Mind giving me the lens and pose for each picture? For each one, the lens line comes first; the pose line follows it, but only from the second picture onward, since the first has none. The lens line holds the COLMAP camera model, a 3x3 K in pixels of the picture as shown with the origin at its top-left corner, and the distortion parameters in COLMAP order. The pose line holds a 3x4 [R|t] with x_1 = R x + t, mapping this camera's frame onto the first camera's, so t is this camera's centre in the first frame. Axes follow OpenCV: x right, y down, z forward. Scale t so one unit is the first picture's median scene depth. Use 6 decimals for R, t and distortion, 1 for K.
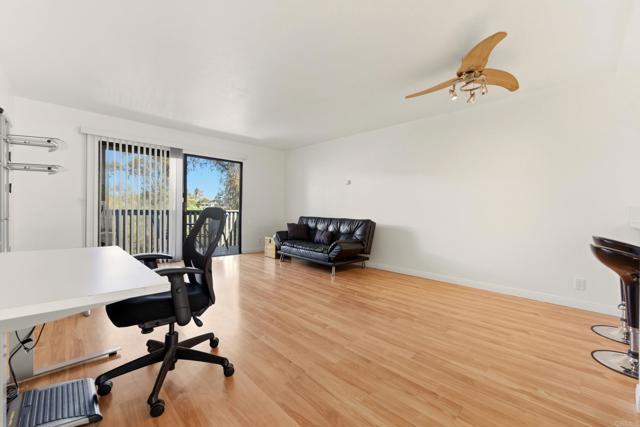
lens RADIAL K [[262.5, 0, 319.1], [0, 262.5, 208.9], [0, 0, 1]] dist [0.000996, 0.000061]
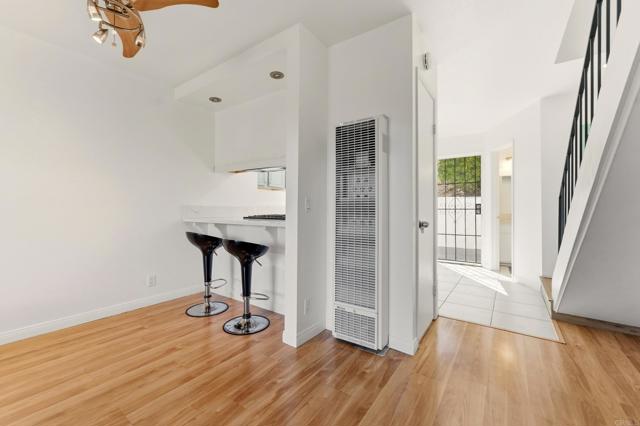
lens RADIAL K [[270.0, 0, 312.9], [0, 270.0, 201.0], [0, 0, 1]] dist [0.015871, -0.000063]
pose [[-0.158761, 0.006721, 0.987294, -0.168250], [-0.010703, 0.999906, -0.008528, -0.020915], [-0.987259, -0.011921, -0.158674, 0.623212]]
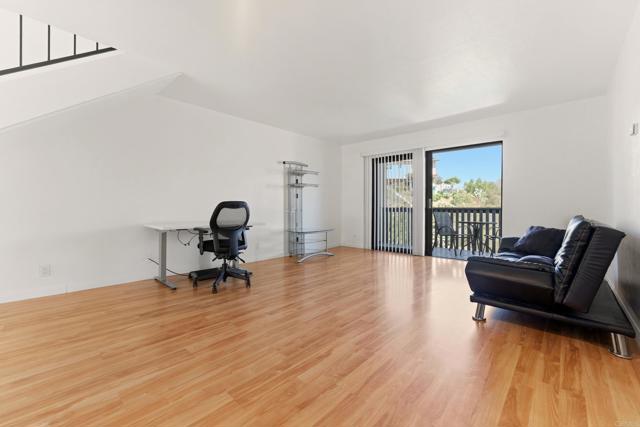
lens RADIAL K [[266.9, 0, 318.8], [0, 266.9, 207.8], [0, 0, 1]] dist [-0.000815, 0.000202]
pose [[0.053876, -0.012969, -0.998463, 0.994704], [-0.001050, 0.999914, -0.013045, 0.042357], [0.998547, 0.001751, 0.053858, 1.045042]]
